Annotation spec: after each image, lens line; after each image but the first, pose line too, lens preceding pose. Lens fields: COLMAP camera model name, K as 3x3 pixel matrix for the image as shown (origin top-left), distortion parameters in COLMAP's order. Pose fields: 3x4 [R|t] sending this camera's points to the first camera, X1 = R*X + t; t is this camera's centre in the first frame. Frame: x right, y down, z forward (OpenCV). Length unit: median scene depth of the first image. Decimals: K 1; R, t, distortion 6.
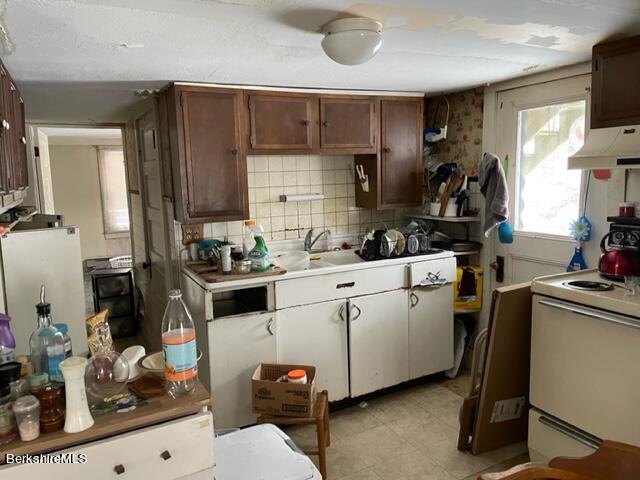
lens RADIAL K [[474.2, 0, 324.1], [0, 474.2, 249.2], [0, 0, 1]] dist [0.091545, -0.111259]
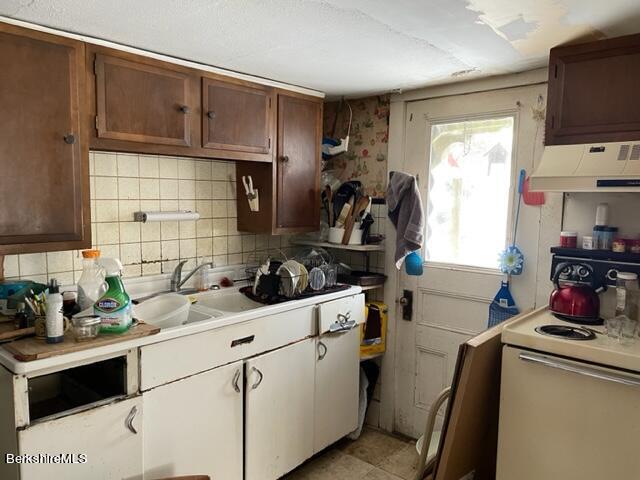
lens RADIAL K [[474.2, 0, 324.1], [0, 474.2, 249.2], [0, 0, 1]] dist [0.091545, -0.111259]
pose [[0.931249, 0.001263, 0.364382, -0.097249], [0.016600, 0.998809, -0.045887, -0.025258], [-0.364006, 0.048781, 0.930118, 0.277163]]
